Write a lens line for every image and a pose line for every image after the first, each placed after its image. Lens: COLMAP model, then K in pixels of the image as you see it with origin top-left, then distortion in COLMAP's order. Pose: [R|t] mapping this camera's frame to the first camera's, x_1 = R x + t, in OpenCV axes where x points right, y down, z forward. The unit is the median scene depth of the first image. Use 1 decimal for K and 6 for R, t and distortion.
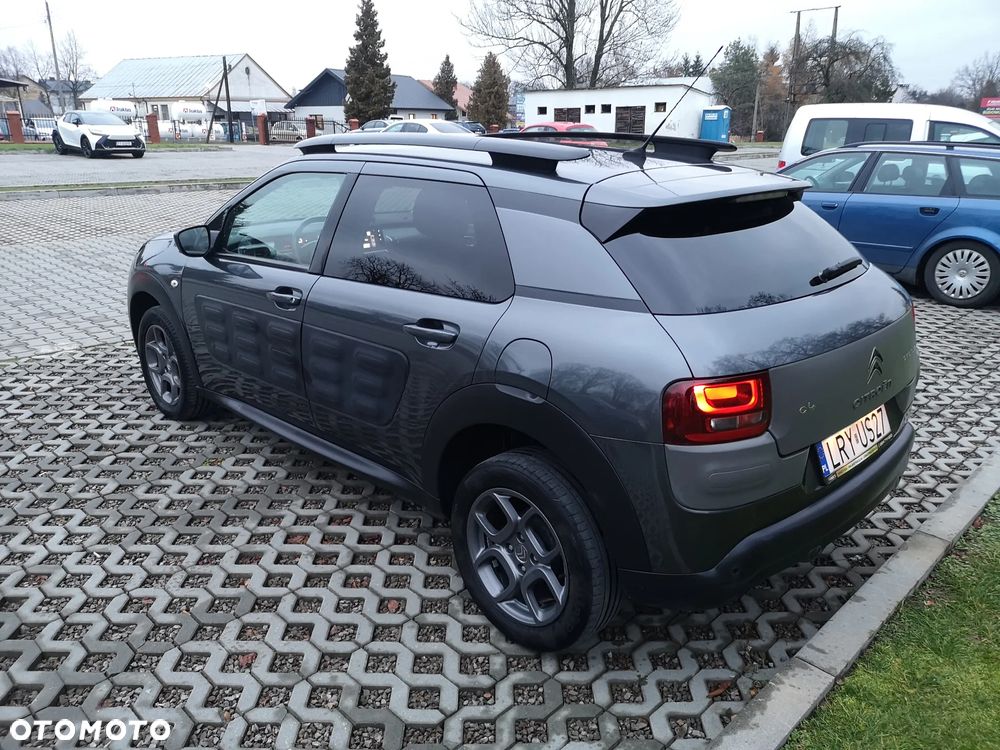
lens RADIAL K [[769.2, 0, 496.2], [0, 769.2, 371.6], [0, 0, 1]] dist [0.047182, -0.037381]
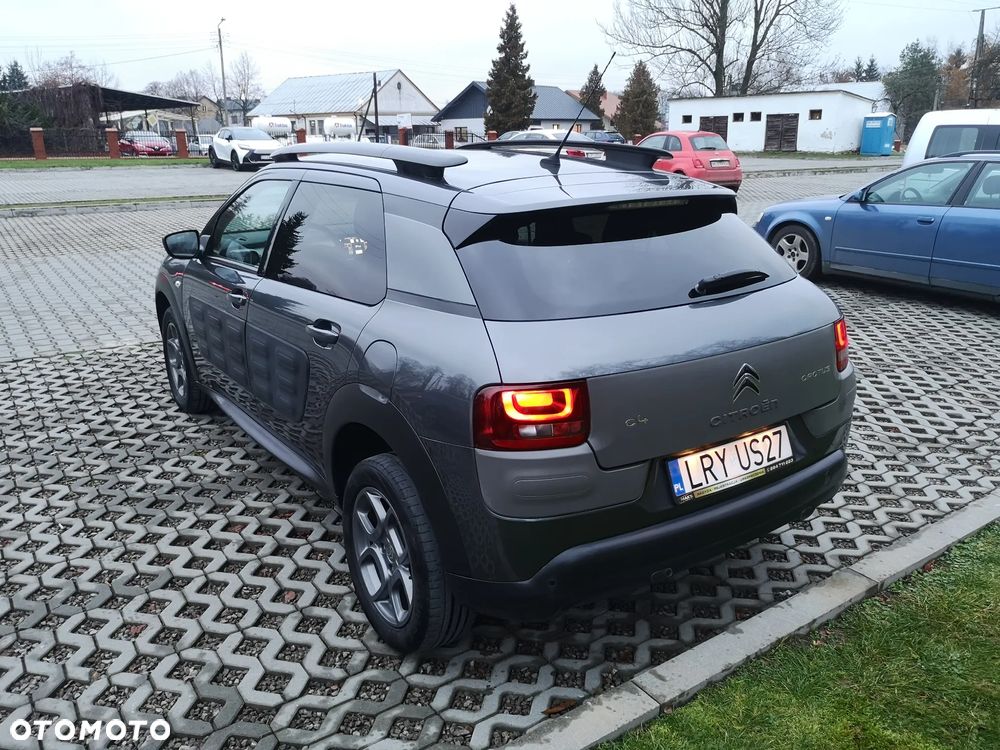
lens RADIAL K [[796.1, 0, 497.4], [0, 796.1, 371.6], [0, 0, 1]] dist [0.006994, -0.021895]
pose [[0.983241, 0.042639, -0.177252, 0.277688], [-0.046354, 0.998783, -0.016872, 0.006788], [0.176317, 0.024806, 0.984021, -0.005811]]
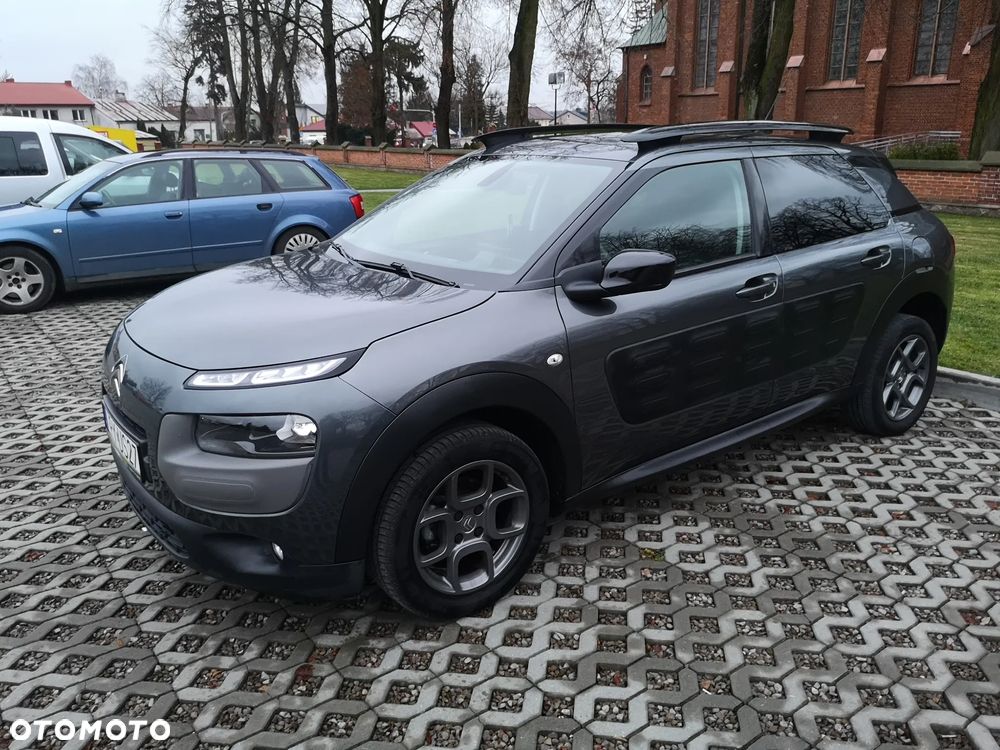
lens RADIAL K [[796.1, 0, 493.9], [0, 796.1, 378.7], [0, 0, 1]] dist [0.006994, -0.021895]
pose [[0.144812, -0.298430, 0.943382, -1.333011], [0.319941, 0.916336, 0.240762, -0.348381], [-0.936305, 0.266961, 0.228176, 1.137104]]
